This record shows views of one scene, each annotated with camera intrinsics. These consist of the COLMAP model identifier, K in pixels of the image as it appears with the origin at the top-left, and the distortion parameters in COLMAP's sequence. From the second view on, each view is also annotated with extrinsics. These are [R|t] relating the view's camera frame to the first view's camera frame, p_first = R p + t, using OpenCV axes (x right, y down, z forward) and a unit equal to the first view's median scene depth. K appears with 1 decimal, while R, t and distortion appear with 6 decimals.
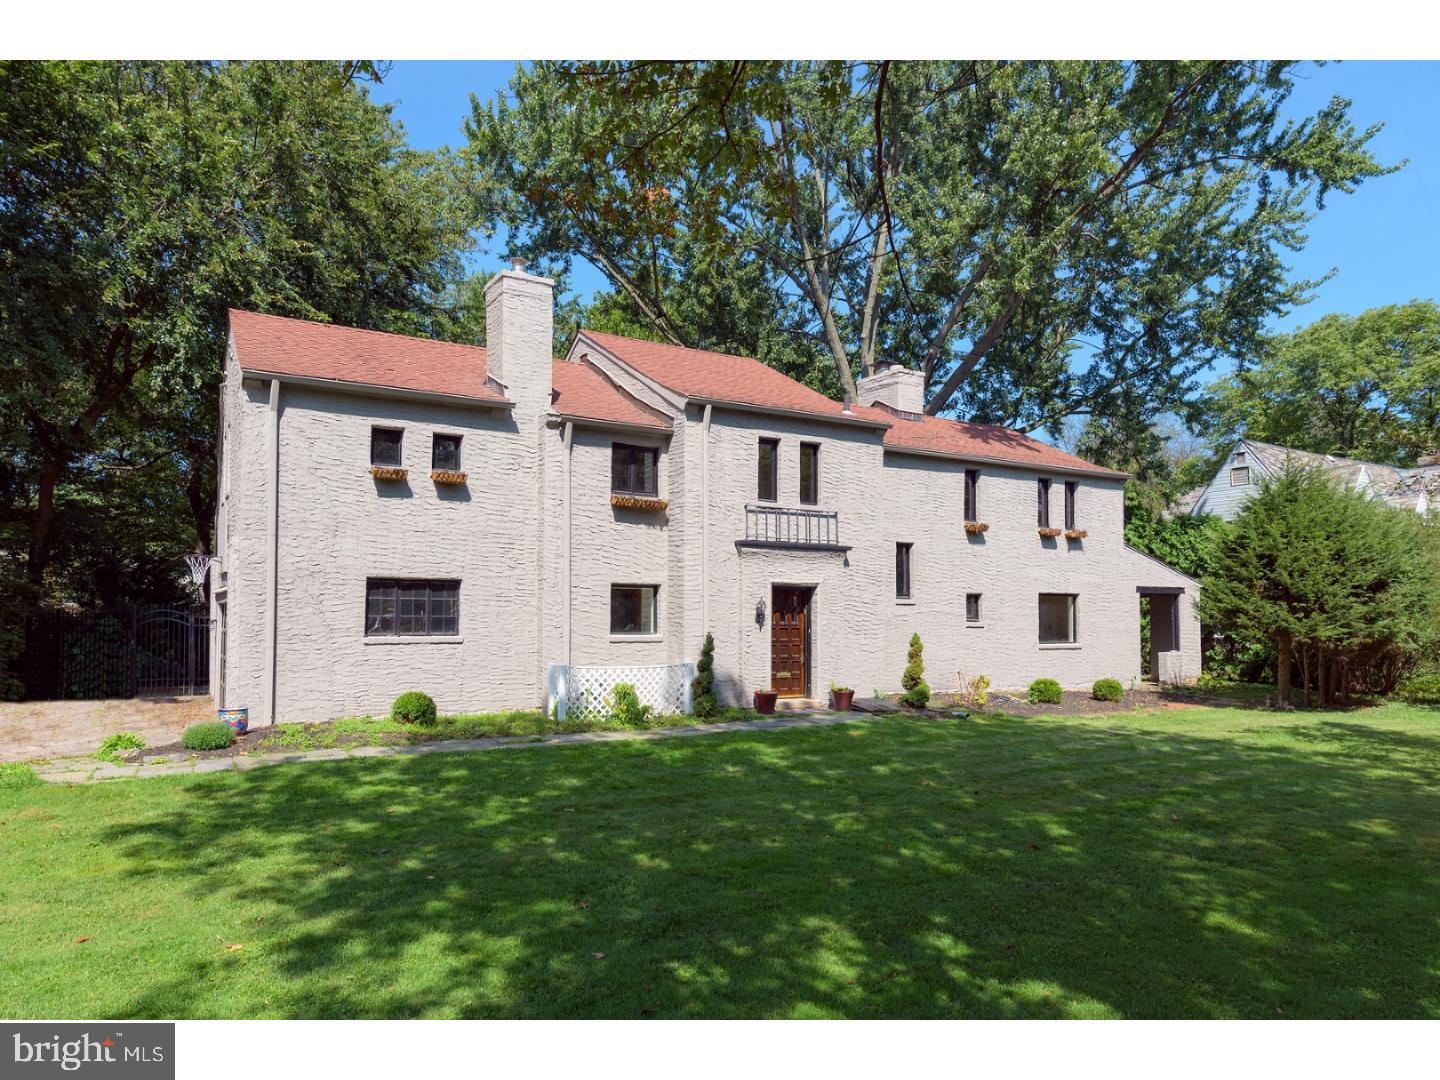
lens RADIAL K [[728.7, 0, 720.0], [0, 728.7, 540.0], [0, 0, 1]] dist [-0.002592, -0.000444]
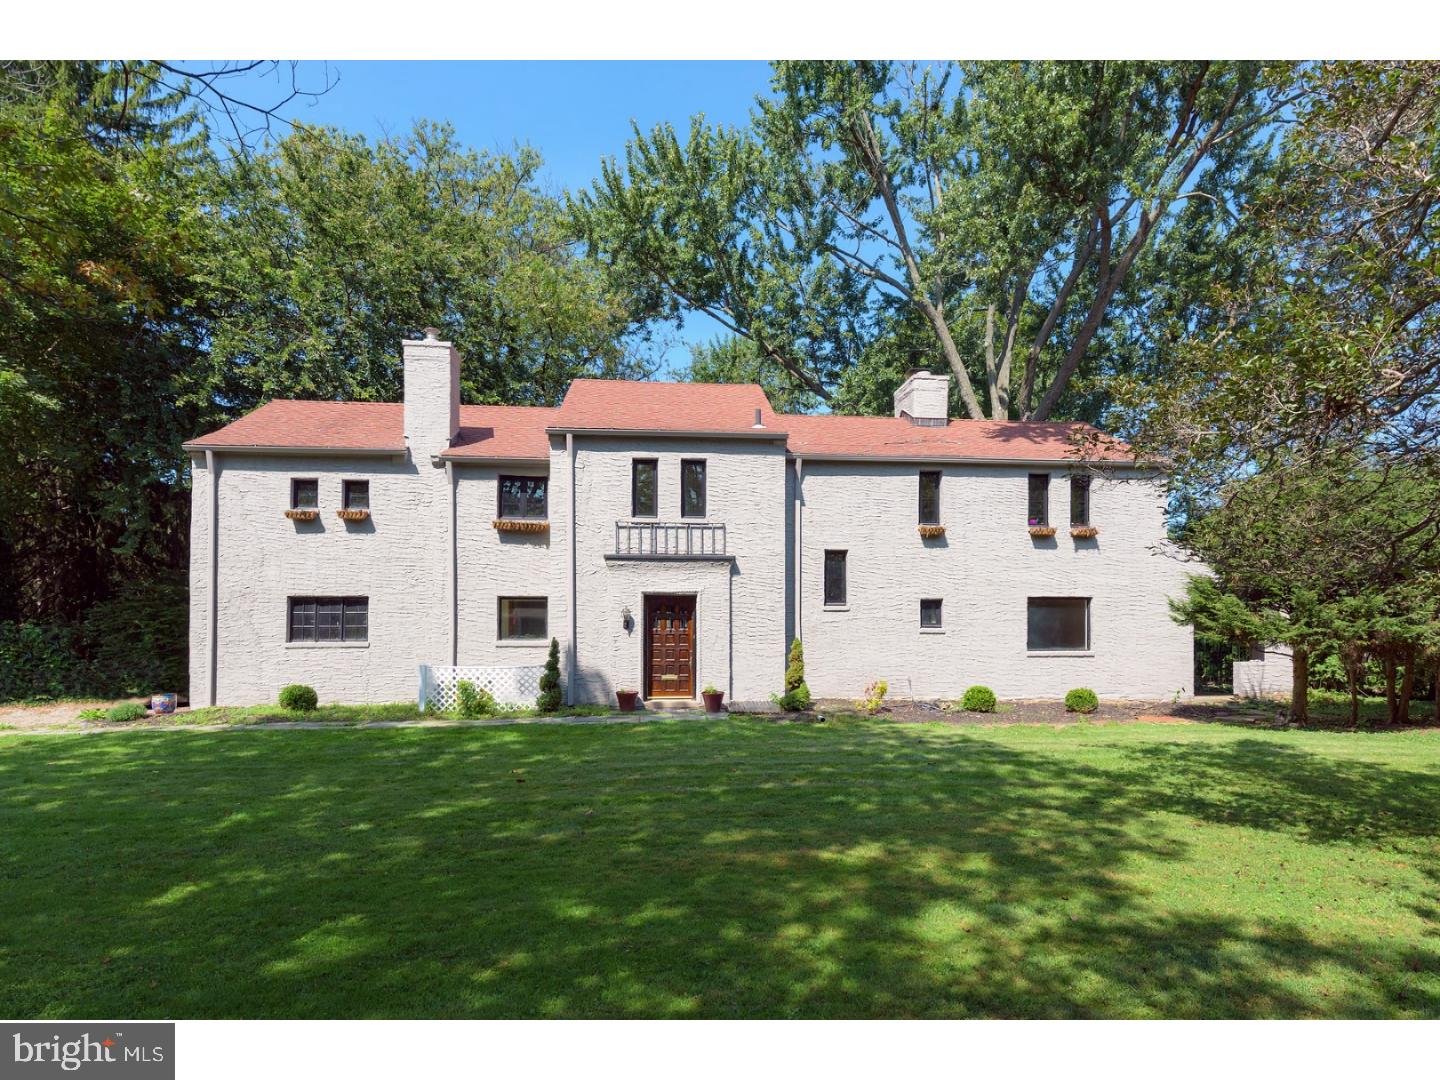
lens RADIAL K [[660.6, 0, 720.1], [0, 660.6, 578.4], [0, 0, 1]] dist [-0.000134, 0.000120]
pose [[0.948135, -0.036423, -0.315774, 0.481579], [0.043374, 0.998946, 0.015008, 0.027754], [0.314894, -0.027926, 0.948716, 0.102871]]
